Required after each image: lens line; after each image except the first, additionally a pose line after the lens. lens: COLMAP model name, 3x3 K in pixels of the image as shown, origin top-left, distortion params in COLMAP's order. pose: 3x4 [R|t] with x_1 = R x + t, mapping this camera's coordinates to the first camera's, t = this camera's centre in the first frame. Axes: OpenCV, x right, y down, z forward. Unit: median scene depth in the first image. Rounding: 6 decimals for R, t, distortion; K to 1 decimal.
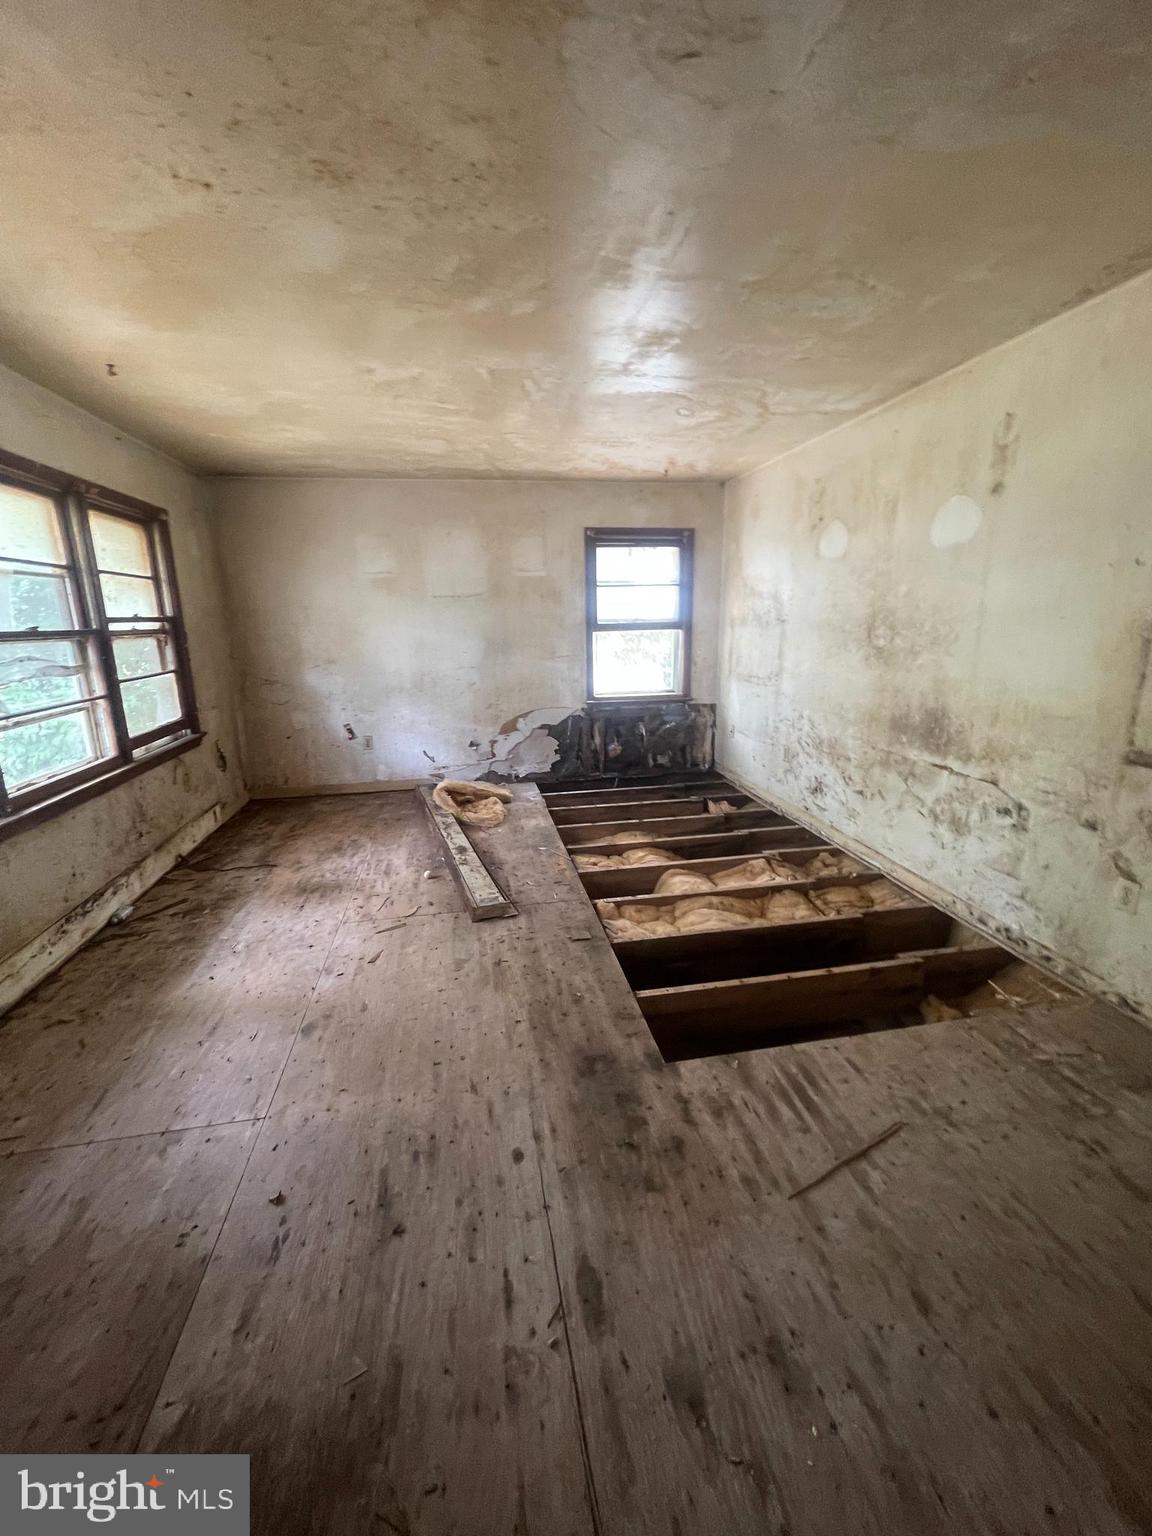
lens RADIAL K [[624.5, 0, 572.9], [0, 624.5, 767.1], [0, 0, 1]] dist [-0.003994, -0.000636]
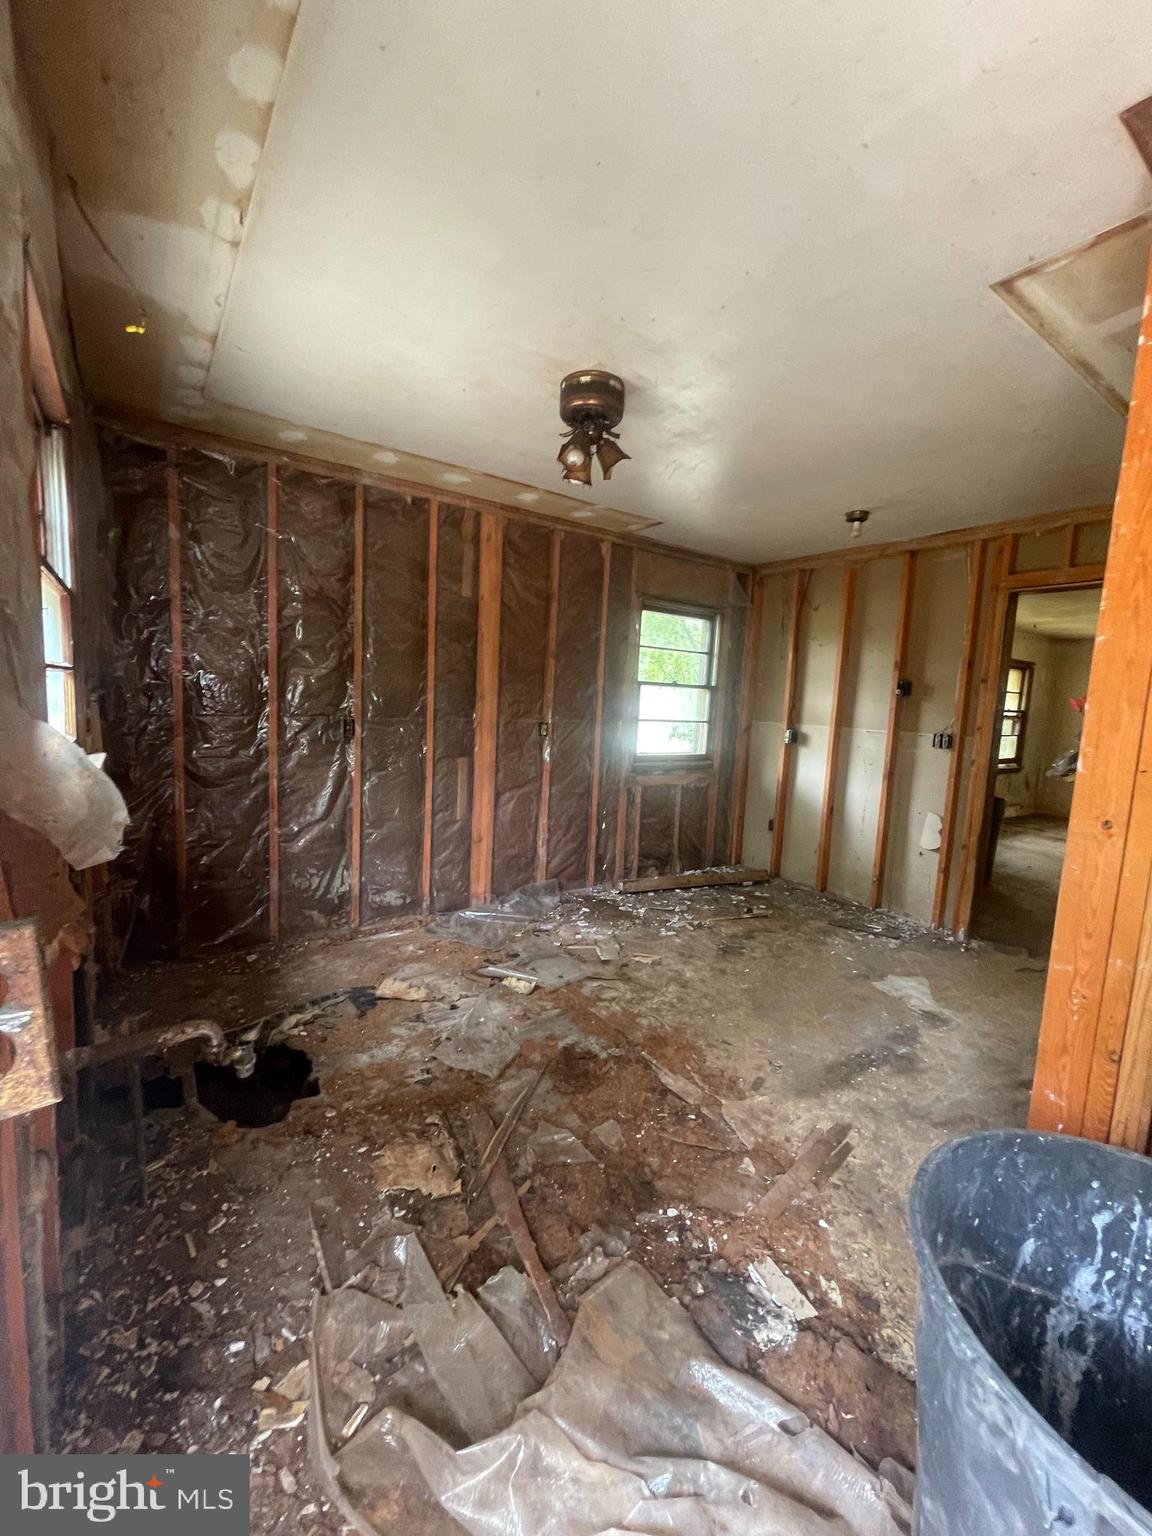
lens RADIAL K [[624.5, 0, 578.1], [0, 624.5, 765.5], [0, 0, 1]] dist [-0.003994, -0.000636]
pose [[0.414085, 0.144928, -0.898626, 0.766541], [-0.266107, 0.963387, 0.032751, 0.315451], [0.870471, 0.225569, 0.437491, -1.396728]]
